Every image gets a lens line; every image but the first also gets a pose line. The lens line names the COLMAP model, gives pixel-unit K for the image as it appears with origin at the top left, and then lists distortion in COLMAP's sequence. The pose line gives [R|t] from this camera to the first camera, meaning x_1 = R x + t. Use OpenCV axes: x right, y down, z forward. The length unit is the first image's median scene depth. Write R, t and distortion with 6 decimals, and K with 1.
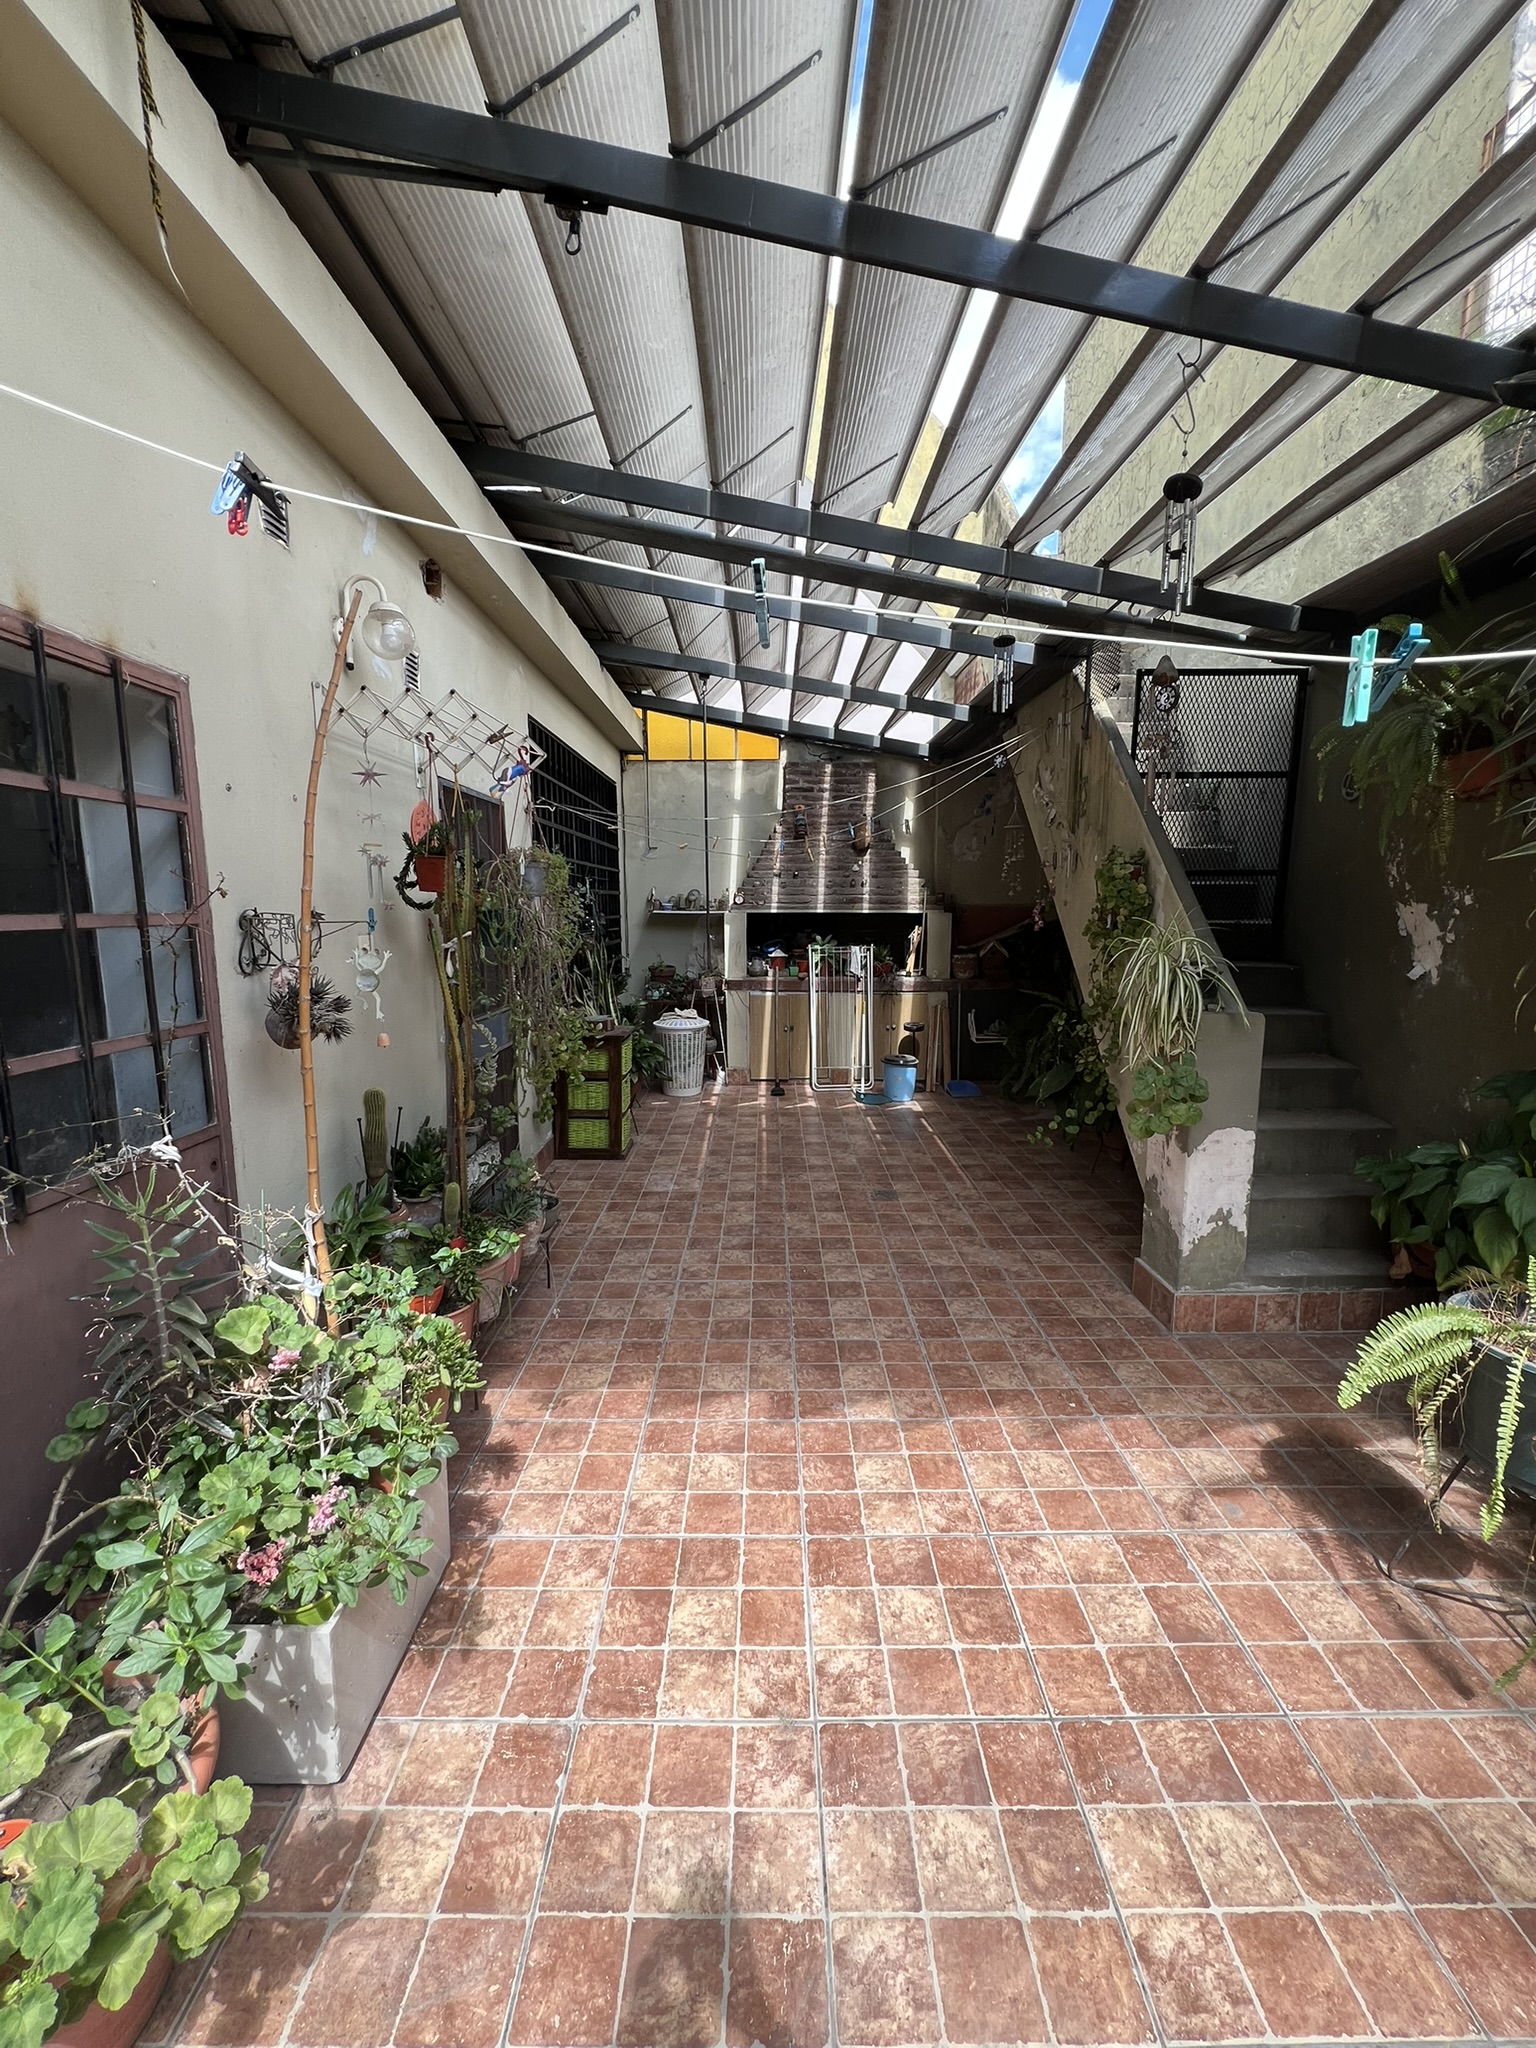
lens RADIAL K [[820.4, 0, 769.5], [0, 820.4, 1023.0], [0, 0, 1]] dist [-0.000498, 0.000014]
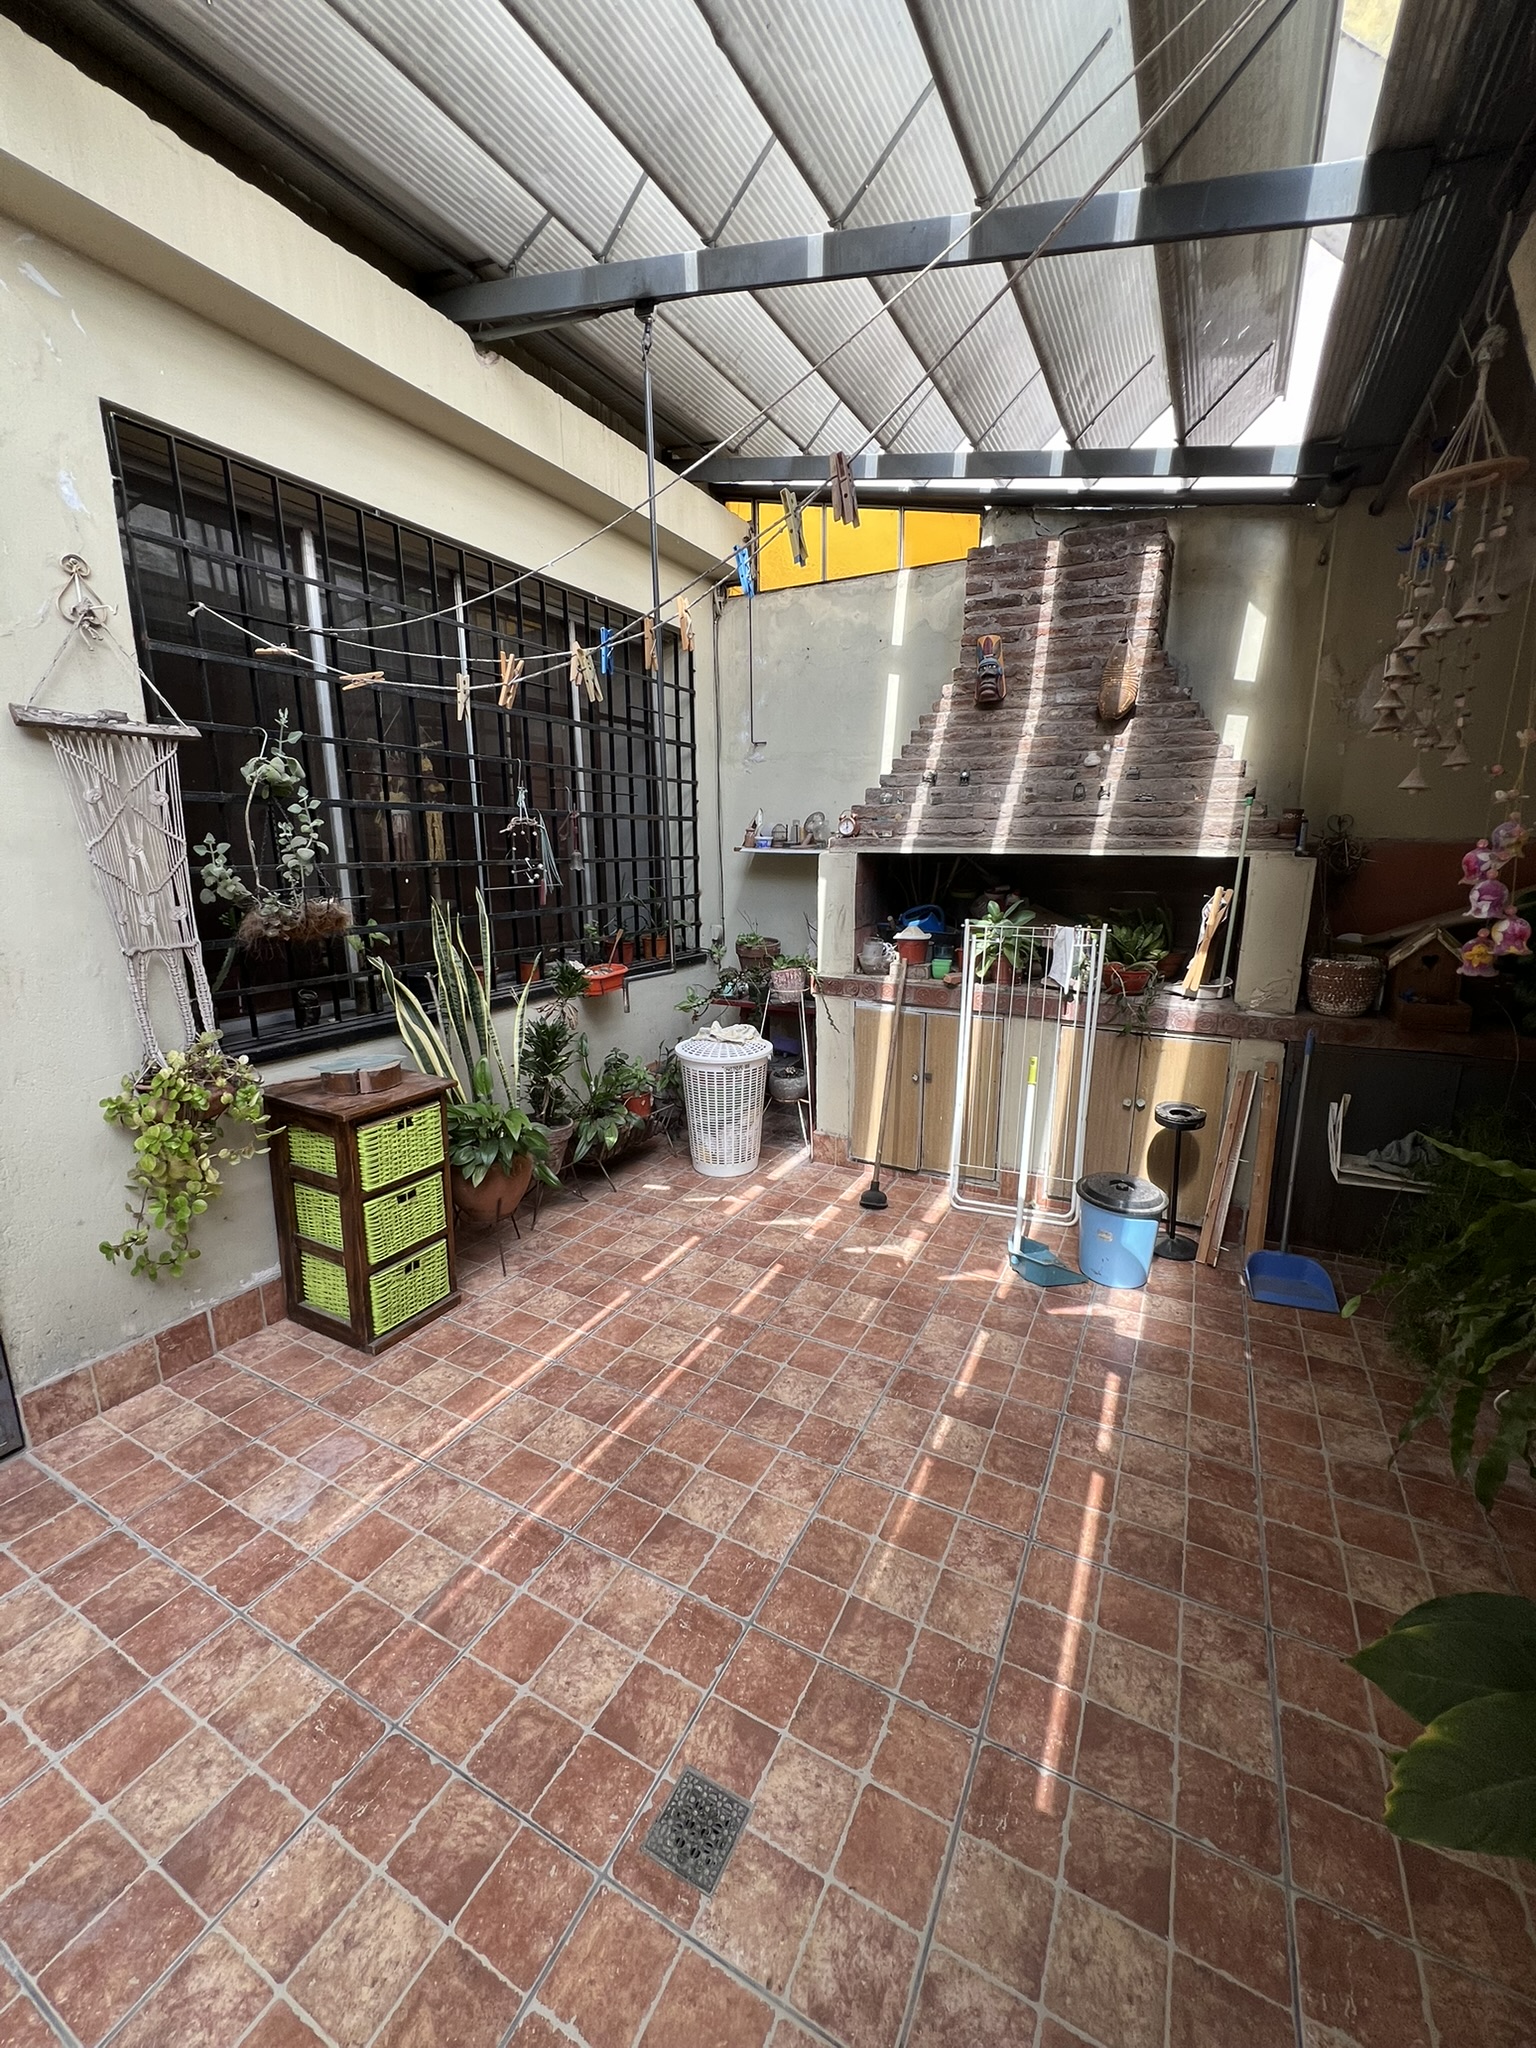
lens RADIAL K [[820.4, 0, 761.4], [0, 820.4, 1015.3], [0, 0, 1]] dist [-0.000498, 0.000014]
pose [[0.880177, 0.100858, -0.463805, 0.173286], [-0.069952, 0.994057, 0.083415, -0.069045], [0.469462, -0.040976, 0.882001, 0.492995]]
